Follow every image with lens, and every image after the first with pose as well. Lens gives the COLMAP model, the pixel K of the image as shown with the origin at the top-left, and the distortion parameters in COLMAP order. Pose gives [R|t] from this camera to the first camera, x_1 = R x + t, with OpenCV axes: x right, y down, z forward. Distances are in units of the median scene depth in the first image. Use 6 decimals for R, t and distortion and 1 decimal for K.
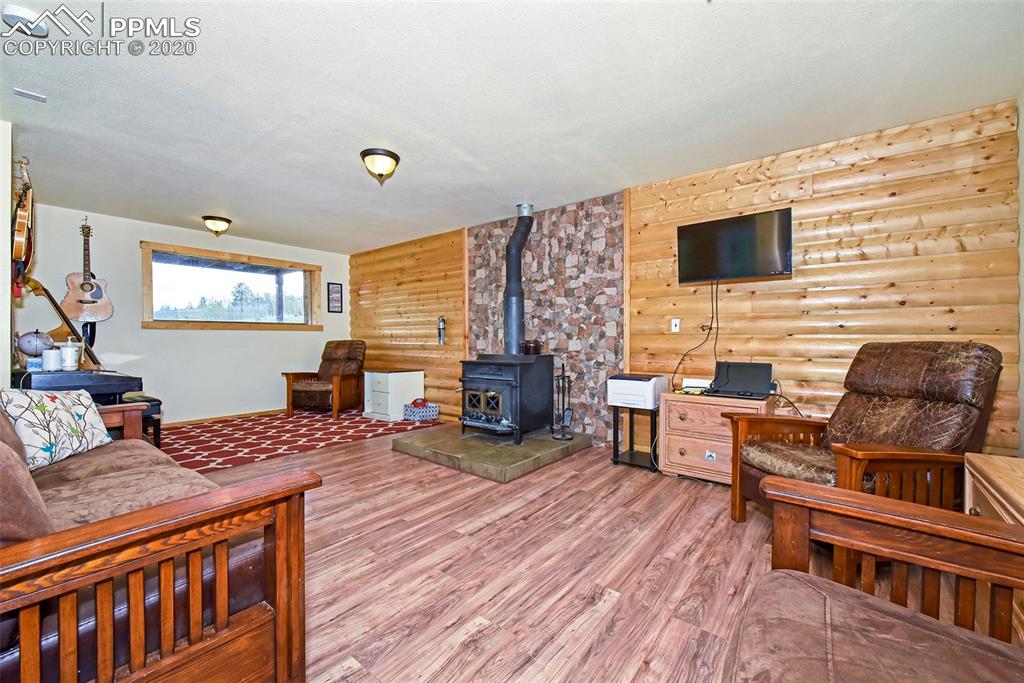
lens RADIAL K [[408.3, 0, 513.6], [0, 408.3, 341.9], [0, 0, 1]] dist [-0.009246, -0.000894]
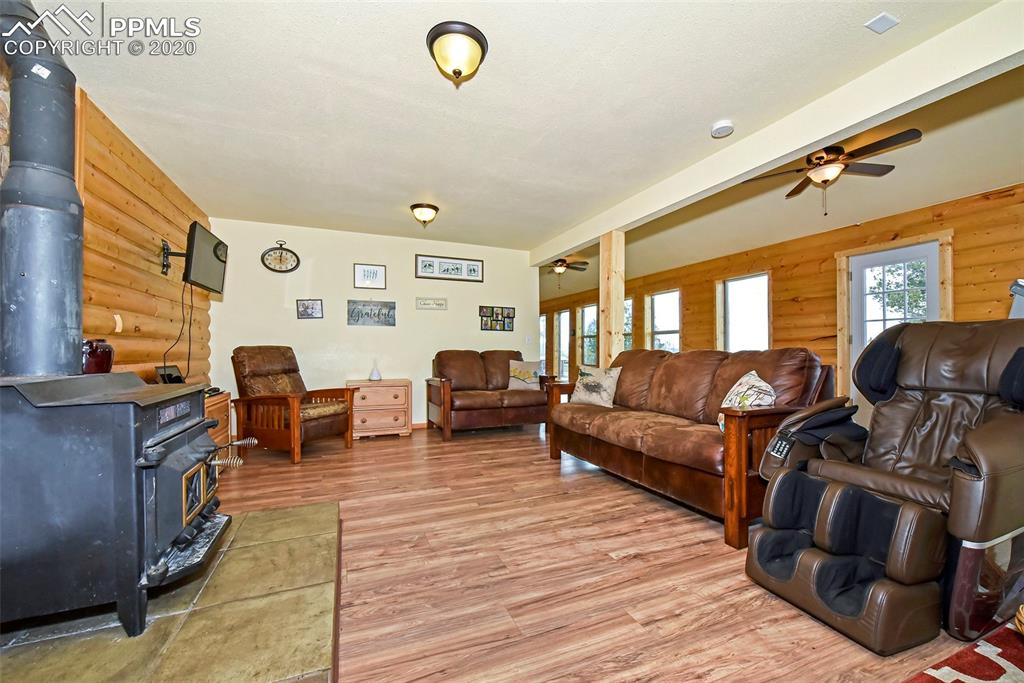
lens RADIAL K [[408.3, 0, 513.2], [0, 408.3, 351.9], [0, 0, 1]] dist [-0.009246, -0.000894]
pose [[-0.871033, 0.000343, 0.491225, -0.527396], [0.006237, 0.999927, 0.010361, 0.008472], [-0.491186, 0.012089, -0.870971, 1.127282]]
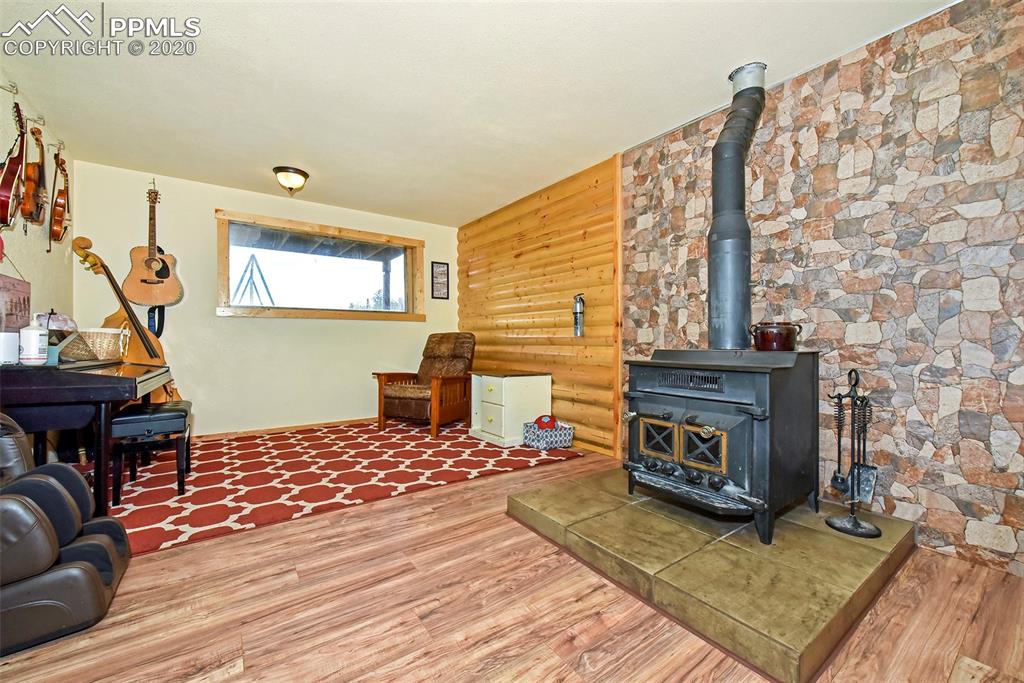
lens RADIAL K [[408.3, 0, 514.2], [0, 408.3, 340.0], [0, 0, 1]] dist [-0.009246, -0.000894]
pose [[0.962474, 0.003179, -0.271356, -0.126291], [-0.005387, 0.999958, -0.007392, 0.022927], [0.271321, 0.008576, 0.962451, 0.425996]]
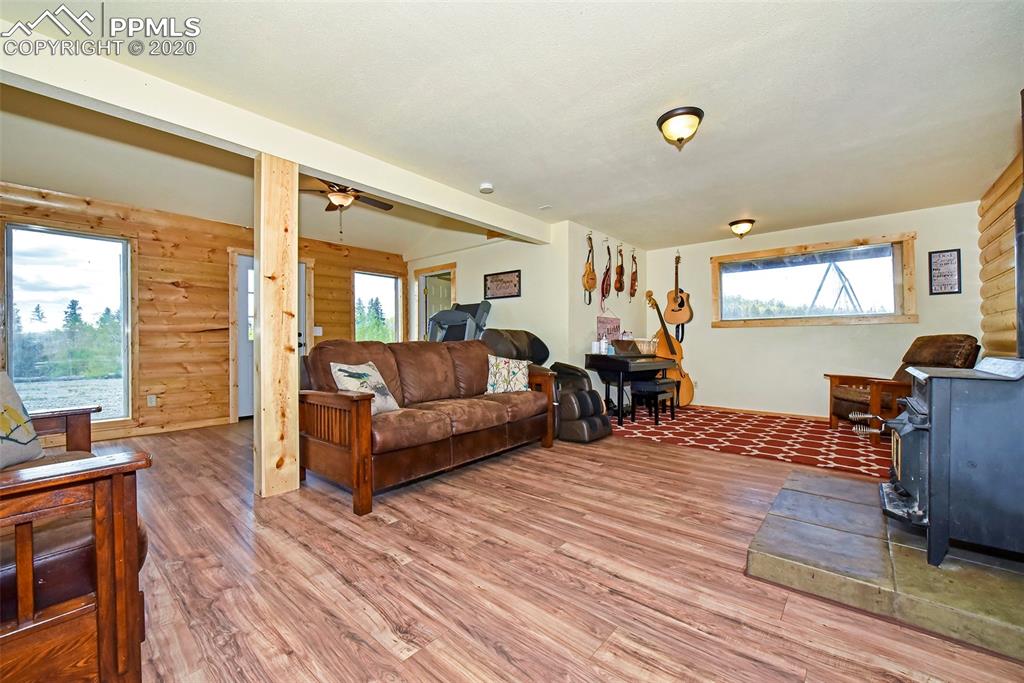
lens RADIAL K [[408.3, 0, 511.3], [0, 408.3, 340.8], [0, 0, 1]] dist [-0.009246, -0.000894]
pose [[-0.047589, -0.004700, -0.998856, 0.415495], [-0.004687, 0.999979, -0.004482, 0.017487], [0.998856, 0.004469, -0.047610, 0.514424]]
